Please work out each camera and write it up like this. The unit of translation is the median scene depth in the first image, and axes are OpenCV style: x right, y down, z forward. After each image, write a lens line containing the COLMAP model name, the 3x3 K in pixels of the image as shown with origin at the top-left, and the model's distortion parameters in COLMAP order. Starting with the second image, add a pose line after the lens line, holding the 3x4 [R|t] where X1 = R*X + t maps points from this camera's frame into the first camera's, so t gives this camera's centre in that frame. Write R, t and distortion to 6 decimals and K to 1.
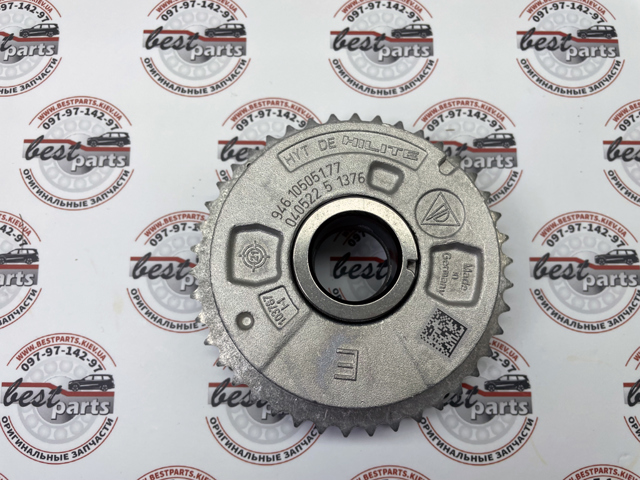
lens RADIAL K [[491.7, 0, 320.0], [0, 491.7, 240.0], [0, 0, 1]] dist [0.049578, -0.001491]
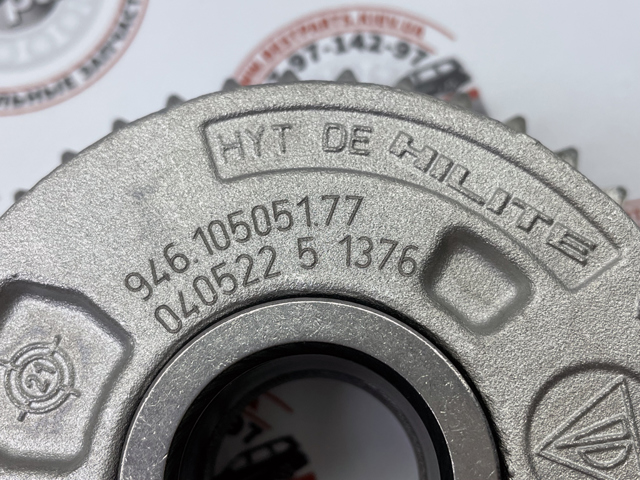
lens RADIAL K [[842.9, 0, 320.0], [0, 842.9, 240.0], [0, 0, 1]] dist [0.002063, -0.007158]
pose [[0.943209, 0.315790, -0.103121, 0.081708], [-0.324422, 0.942402, -0.081417, -0.072898], [0.071471, 0.110248, 0.991331, 0.418914]]
